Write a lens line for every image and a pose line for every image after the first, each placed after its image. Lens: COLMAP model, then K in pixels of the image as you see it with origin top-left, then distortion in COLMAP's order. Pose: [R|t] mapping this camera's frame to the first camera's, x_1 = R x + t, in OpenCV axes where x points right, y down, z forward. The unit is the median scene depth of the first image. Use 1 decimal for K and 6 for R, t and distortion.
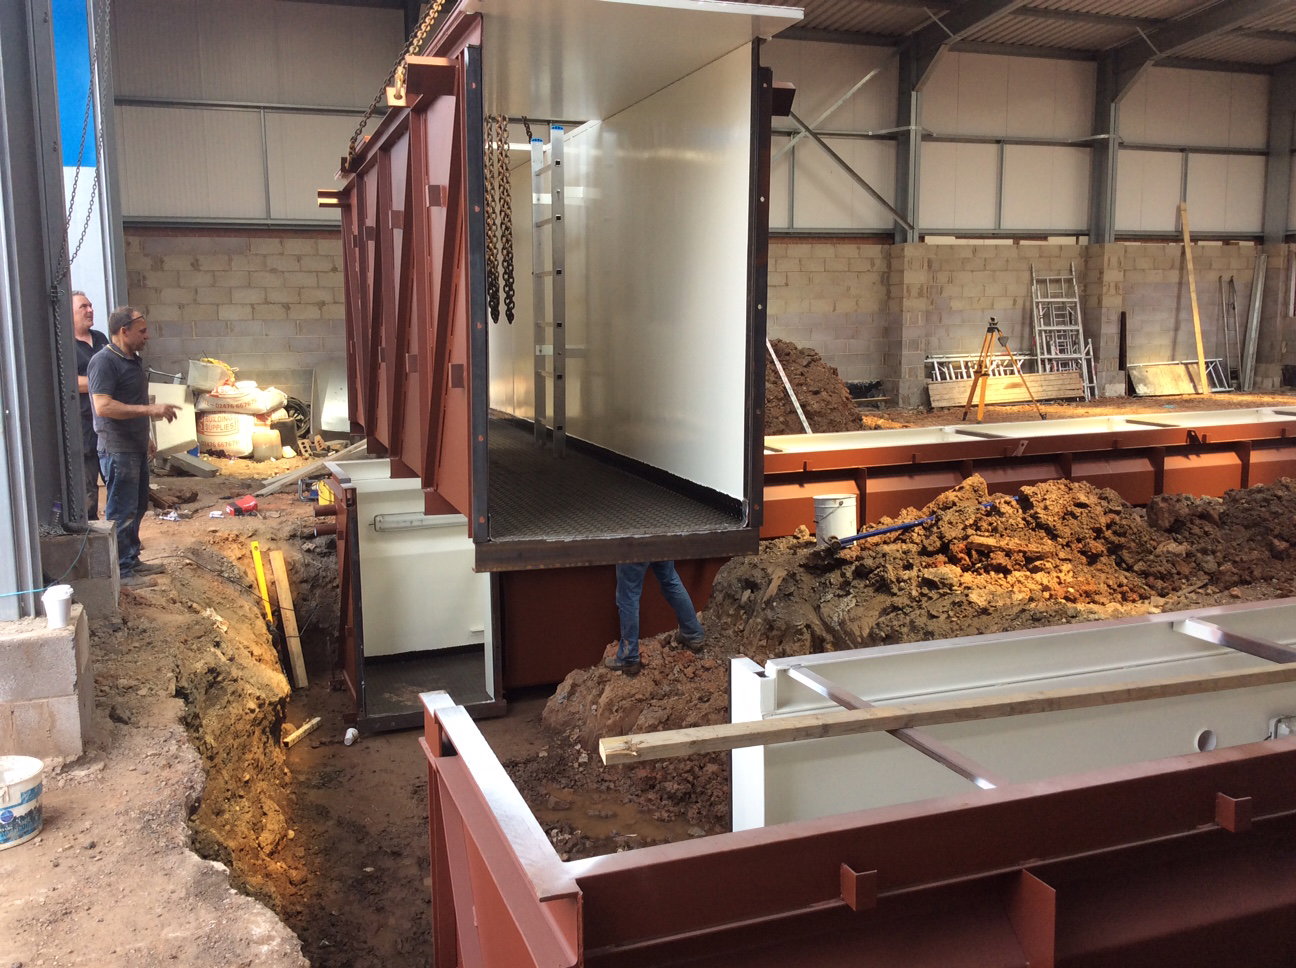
lens RADIAL K [[1191.5, 0, 648.0], [0, 1191.5, 484.0], [0, 0, 1]] dist [0.116596, -0.247096]
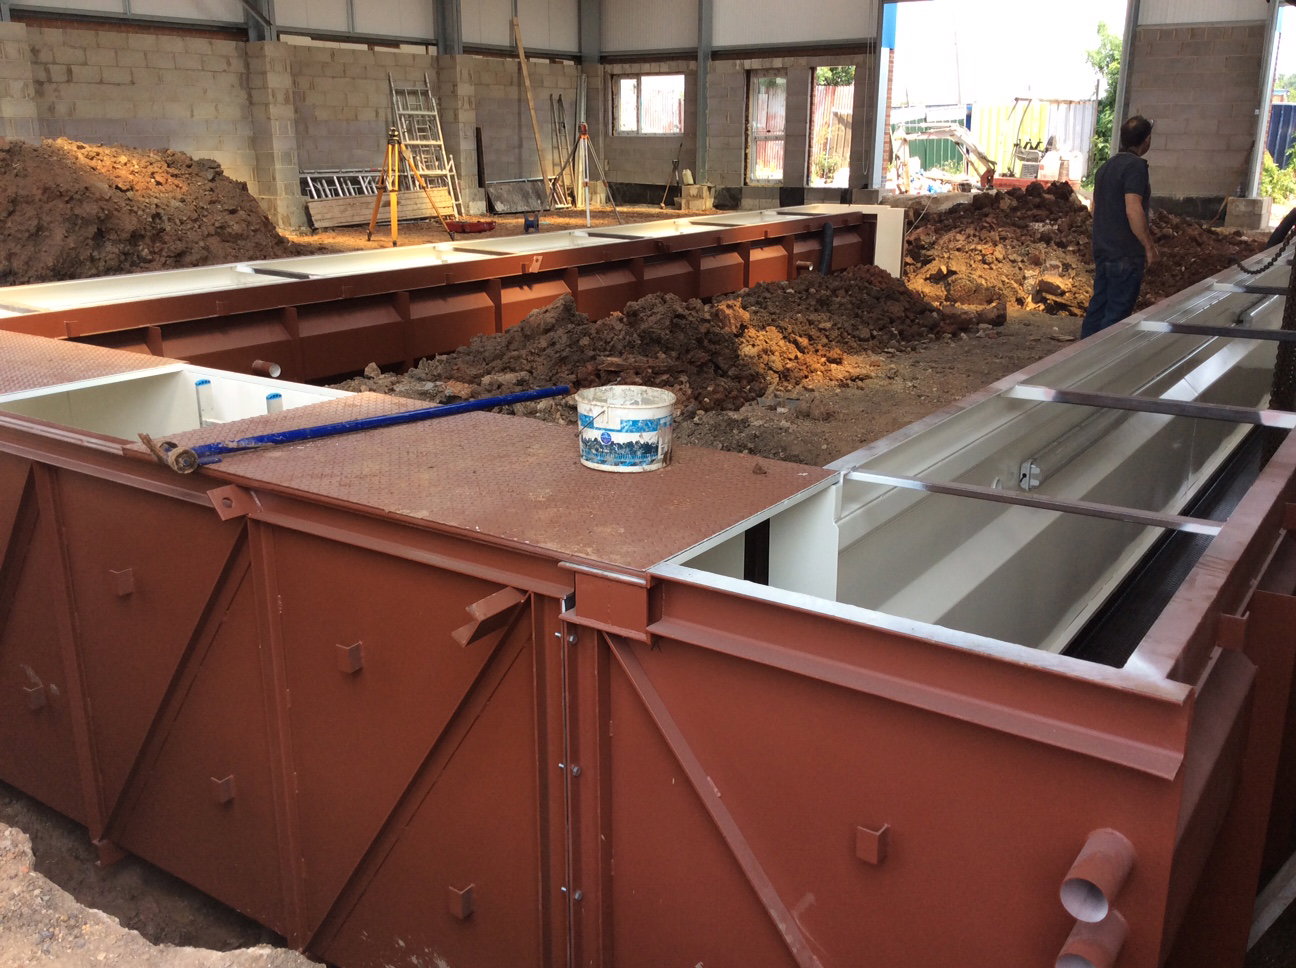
lens RADIAL K [[1191.5, 0, 648.0], [0, 1191.5, 484.0], [0, 0, 1]] dist [0.116596, -0.247096]
pose [[0.821802, -0.145402, 0.550908, -0.087975], [0.065414, 0.984574, 0.162282, -0.003111], [-0.566005, -0.097326, 0.818636, 0.068090]]
